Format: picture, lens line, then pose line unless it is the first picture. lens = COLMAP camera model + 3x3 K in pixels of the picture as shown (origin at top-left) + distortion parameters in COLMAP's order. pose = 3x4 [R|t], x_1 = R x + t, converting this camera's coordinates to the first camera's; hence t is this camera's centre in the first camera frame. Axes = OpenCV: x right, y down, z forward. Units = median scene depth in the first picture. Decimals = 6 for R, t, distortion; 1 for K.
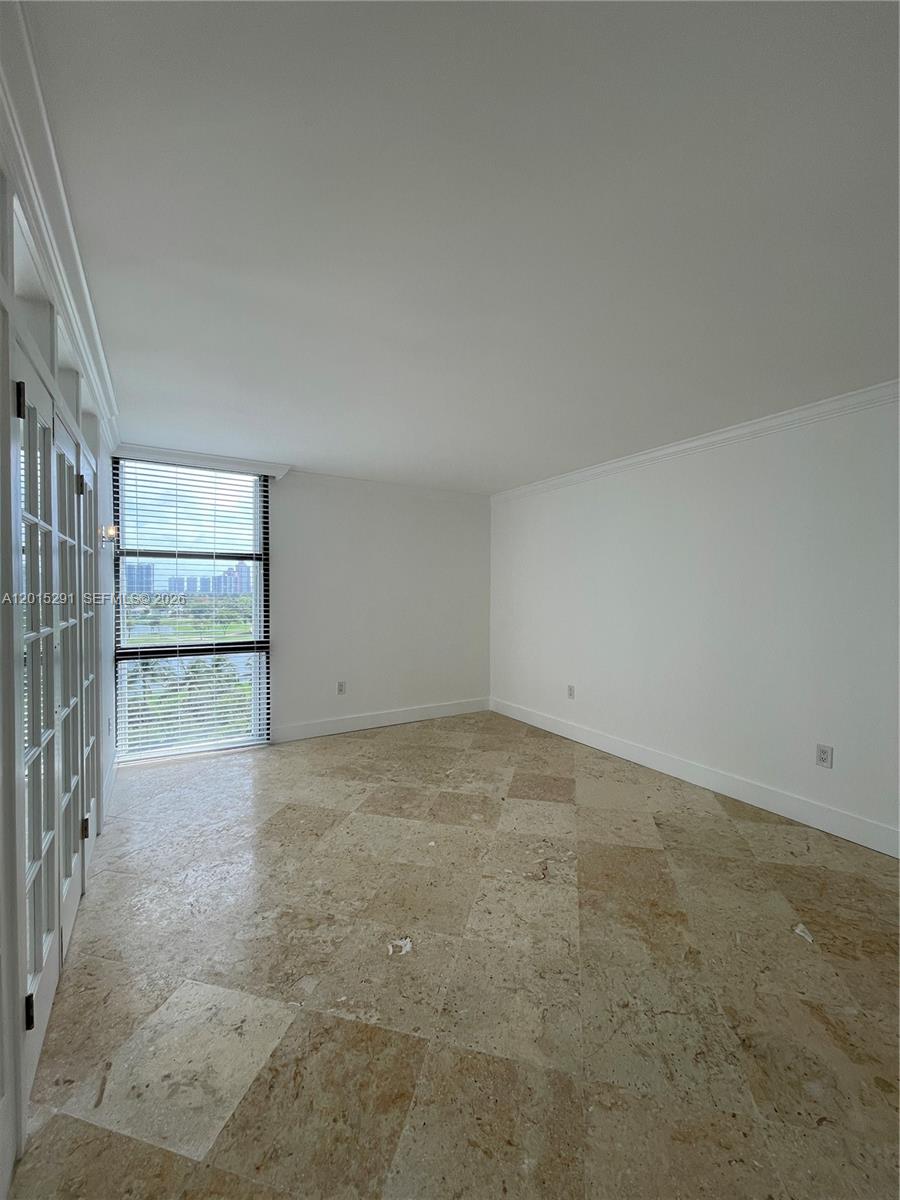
lens RADIAL K [[487.3, 0, 445.7], [0, 487.3, 599.6], [0, 0, 1]] dist [-0.001142, 0.000176]
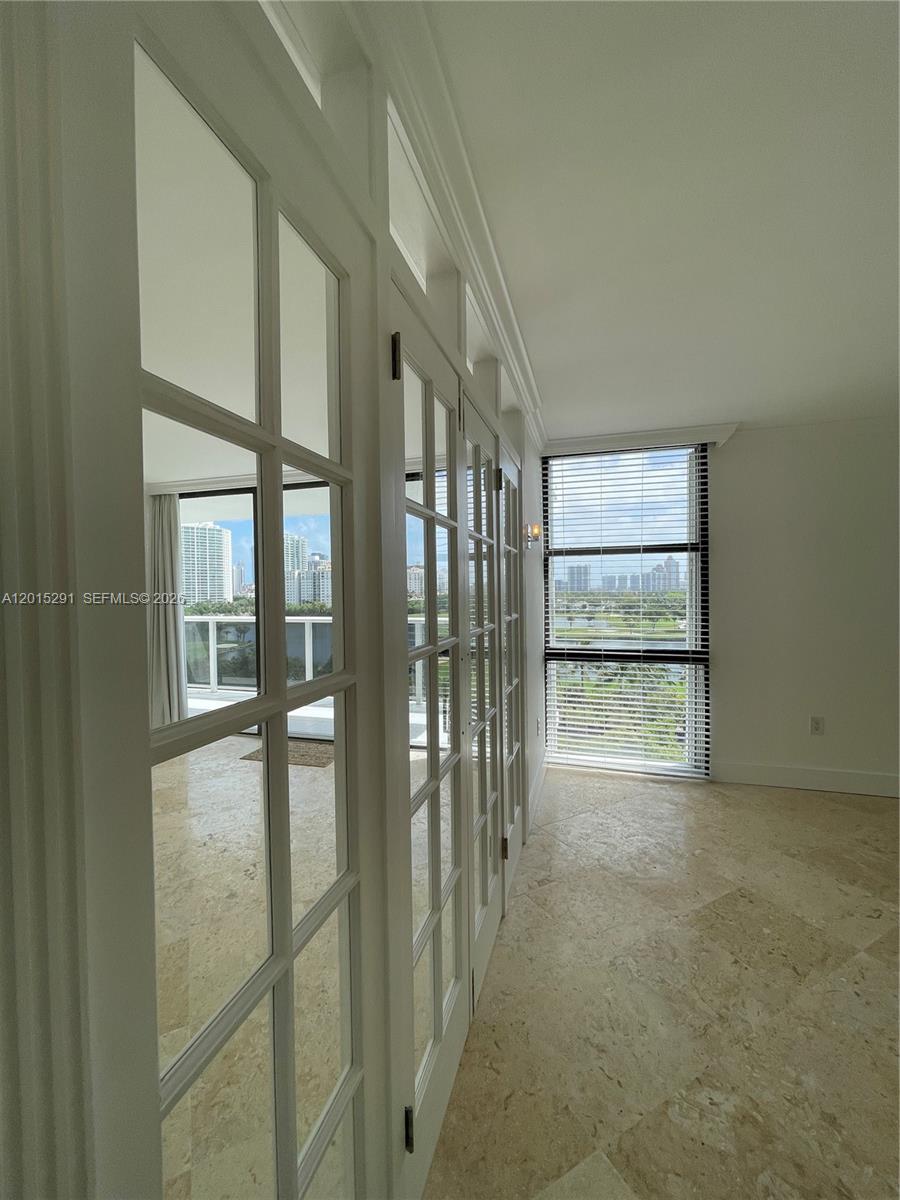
lens RADIAL K [[487.3, 0, 445.7], [0, 487.3, 599.6], [0, 0, 1]] dist [-0.001142, 0.000176]
pose [[0.675649, 0.002749, -0.737219, -0.075952], [0.003202, 0.999973, 0.006663, -0.007433], [0.737217, -0.006863, 0.675621, 0.169086]]
